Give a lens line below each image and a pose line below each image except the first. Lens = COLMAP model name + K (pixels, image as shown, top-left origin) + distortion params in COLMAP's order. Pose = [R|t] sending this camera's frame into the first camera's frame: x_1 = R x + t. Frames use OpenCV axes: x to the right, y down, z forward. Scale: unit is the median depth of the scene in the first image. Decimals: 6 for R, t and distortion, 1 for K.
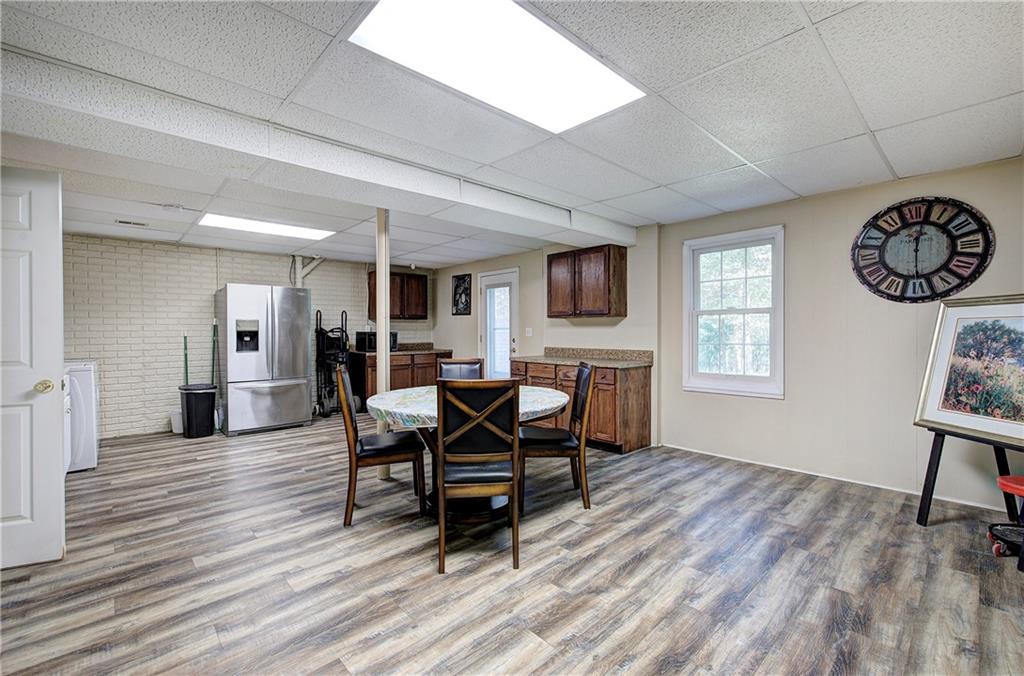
lens RADIAL K [[433.9, 0, 513.7], [0, 433.9, 334.2], [0, 0, 1]] dist [-0.005026, 0.000527]
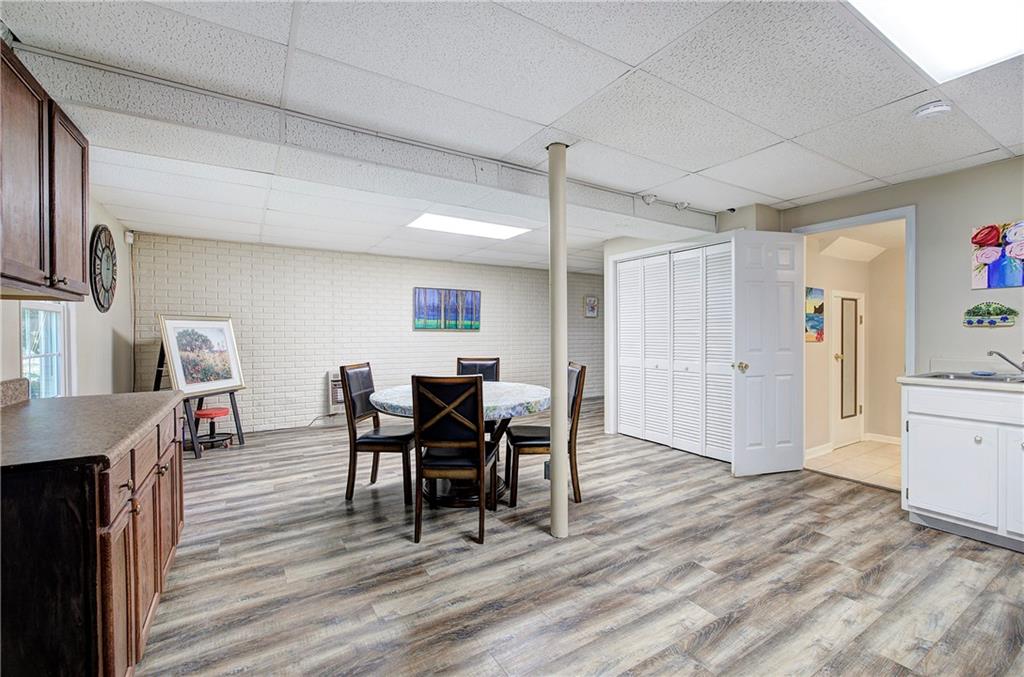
lens RADIAL K [[433.9, 0, 514.4], [0, 433.9, 337.6], [0, 0, 1]] dist [-0.005026, 0.000527]
pose [[-0.980915, 0.004614, 0.194382, -0.424144], [0.007378, 0.999882, 0.013498, -0.010063], [-0.194297, 0.014675, -0.980833, 1.989673]]
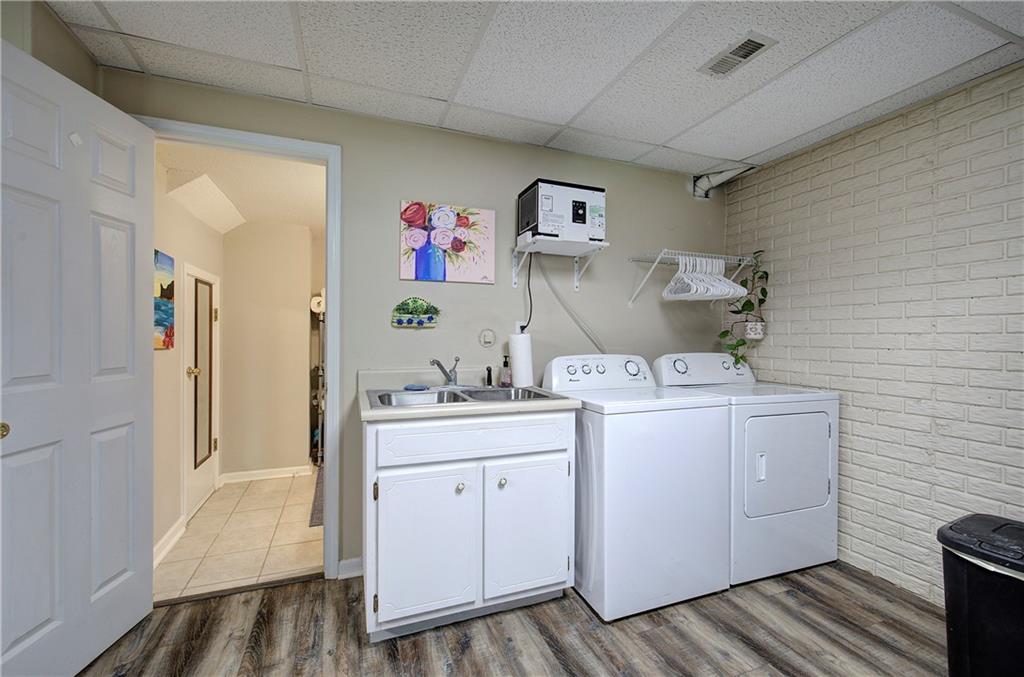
lens RADIAL K [[433.9, 0, 515.8], [0, 433.9, 335.2], [0, 0, 1]] dist [-0.005026, 0.000527]
pose [[-0.361631, 0.002140, -0.932319, -0.608430], [-0.010159, 0.999929, 0.006235, -0.007225], [0.932266, 0.011726, -0.361583, 1.316846]]
